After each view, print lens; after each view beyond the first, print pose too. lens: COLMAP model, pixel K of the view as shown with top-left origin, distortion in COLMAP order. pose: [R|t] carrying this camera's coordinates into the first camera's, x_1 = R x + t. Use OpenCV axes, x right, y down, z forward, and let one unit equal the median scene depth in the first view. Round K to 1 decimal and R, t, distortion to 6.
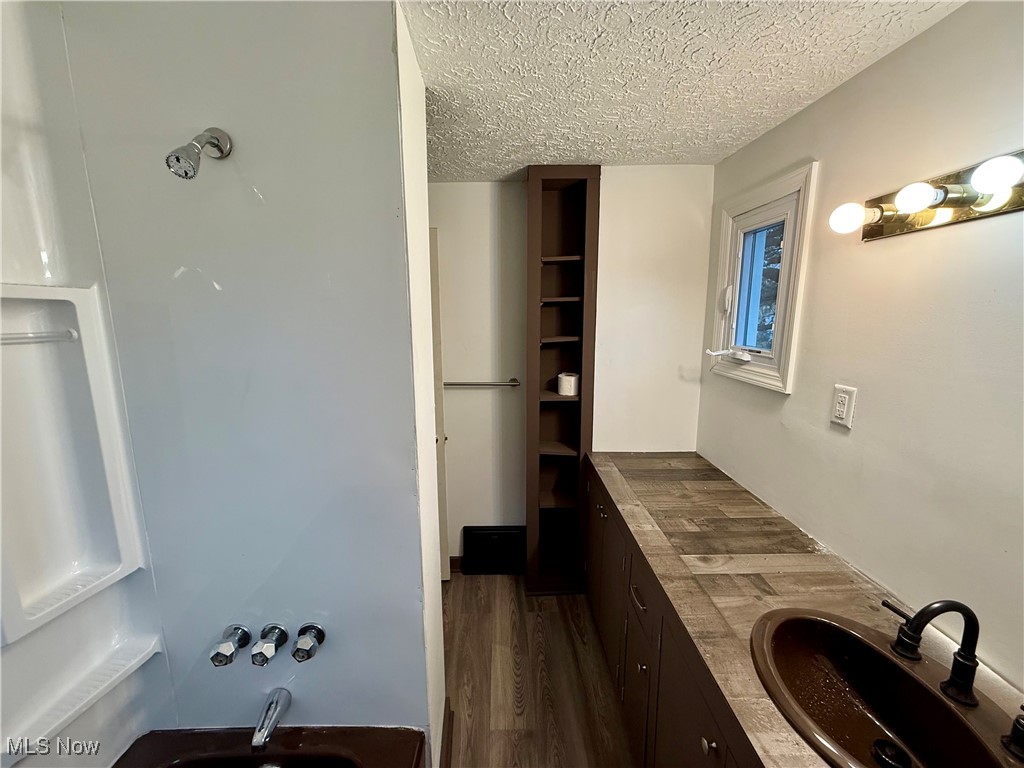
lens RADIAL K [[407.5, 0, 508.0], [0, 407.5, 385.4], [0, 0, 1]] dist [0.000091, -0.000103]
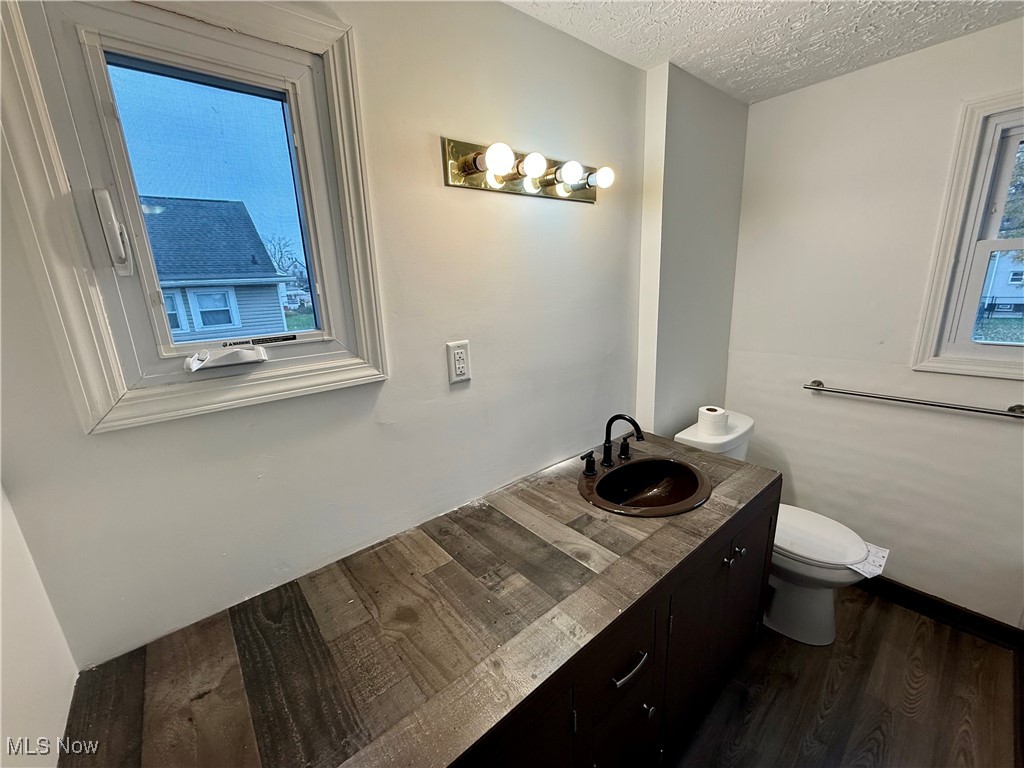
lens RADIAL K [[407.5, 0, 508.0], [0, 407.5, 385.4], [0, 0, 1]] dist [0.000091, -0.000103]
pose [[-0.632696, -0.159844, 0.757724, 0.003206], [0.179938, 0.921340, 0.344608, -0.187389], [-0.753205, 0.354375, -0.554167, 1.302285]]
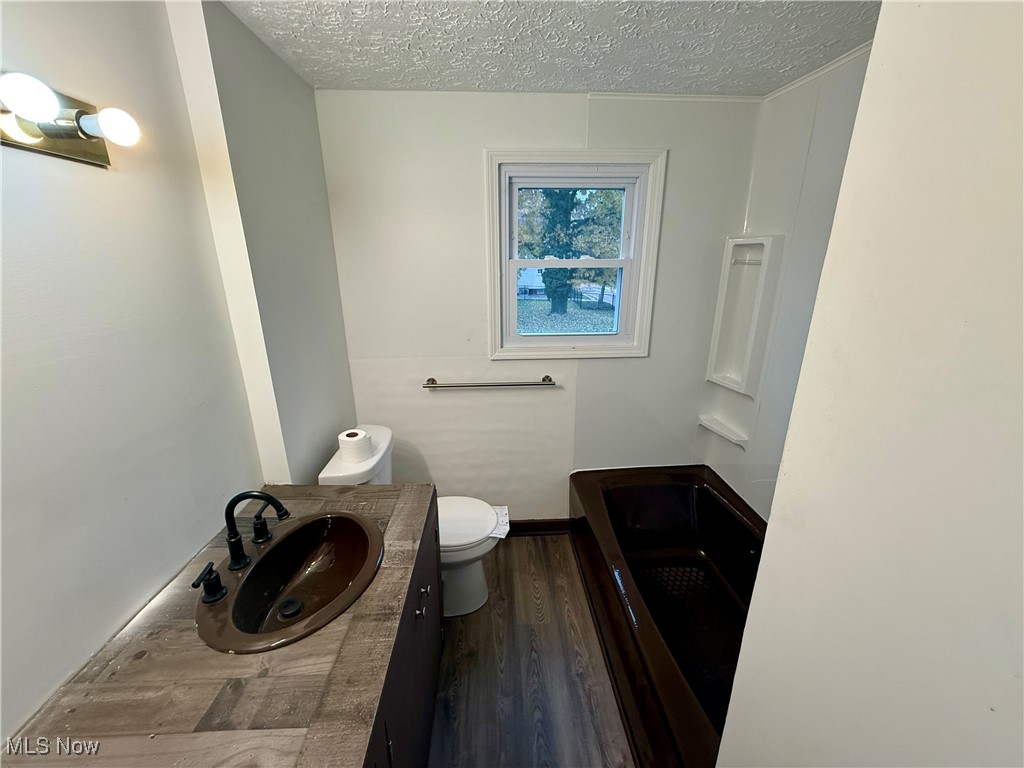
lens RADIAL K [[407.5, 0, 508.0], [0, 407.5, 385.4], [0, 0, 1]] dist [0.000091, -0.000103]
pose [[-0.999426, 0.016921, -0.029347, 0.149255], [0.001620, 0.889196, 0.457524, -0.206450], [0.033836, 0.457214, -0.888713, 1.106726]]
